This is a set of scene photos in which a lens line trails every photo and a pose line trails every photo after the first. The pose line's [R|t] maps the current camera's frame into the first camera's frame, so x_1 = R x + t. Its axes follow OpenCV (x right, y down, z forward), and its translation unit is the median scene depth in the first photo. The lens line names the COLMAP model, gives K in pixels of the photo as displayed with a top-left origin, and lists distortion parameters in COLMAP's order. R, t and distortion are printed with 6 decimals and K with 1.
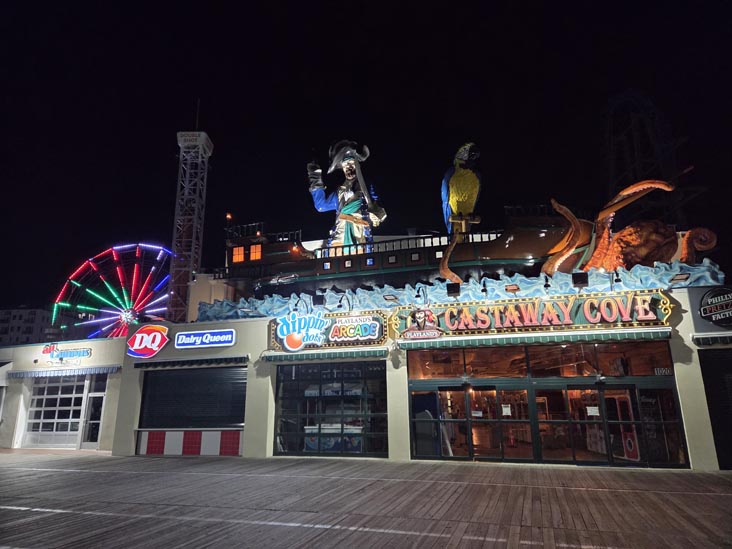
lens RADIAL K [[498.5, 0, 366.0], [0, 498.5, 274.5], [0, 0, 1]] dist [0.086265, -0.071622]
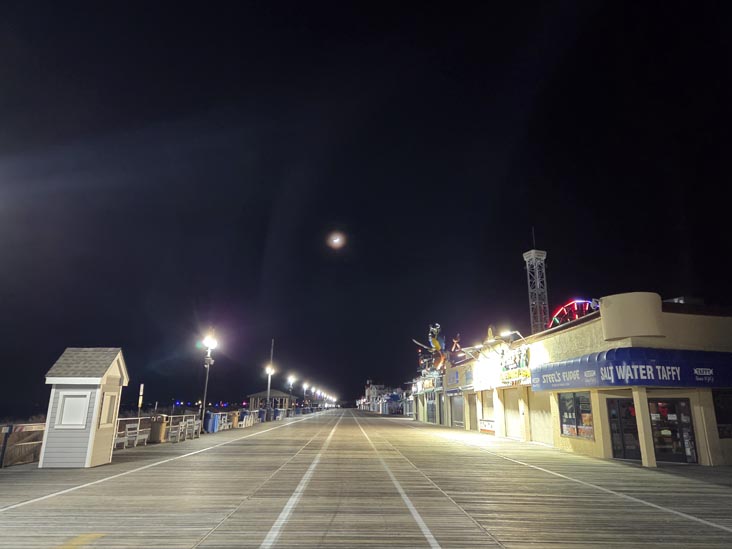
lens RADIAL K [[498.5, 0, 366.0], [0, 498.5, 274.5], [0, 0, 1]] dist [0.086265, -0.071622]
pose [[0.347921, -0.226008, -0.909874, 1.030735], [0.225839, 0.962133, -0.152631, -0.065332], [0.909916, -0.152382, 0.385788, -0.197770]]
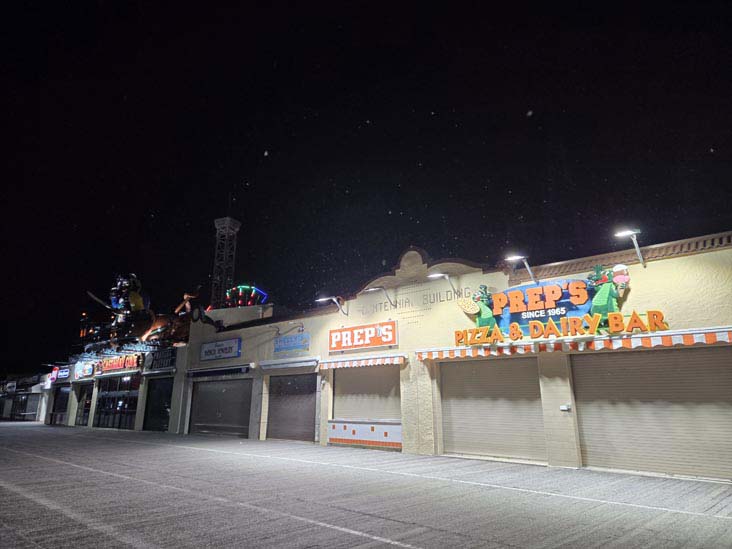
lens RADIAL K [[498.5, 0, 366.0], [0, 498.5, 274.5], [0, 0, 1]] dist [0.086265, -0.071622]
pose [[0.886979, -0.103338, -0.450100, 0.688799], [0.108255, 0.994012, -0.014883, -0.046628], [0.448942, -0.035525, 0.892854, -0.143993]]
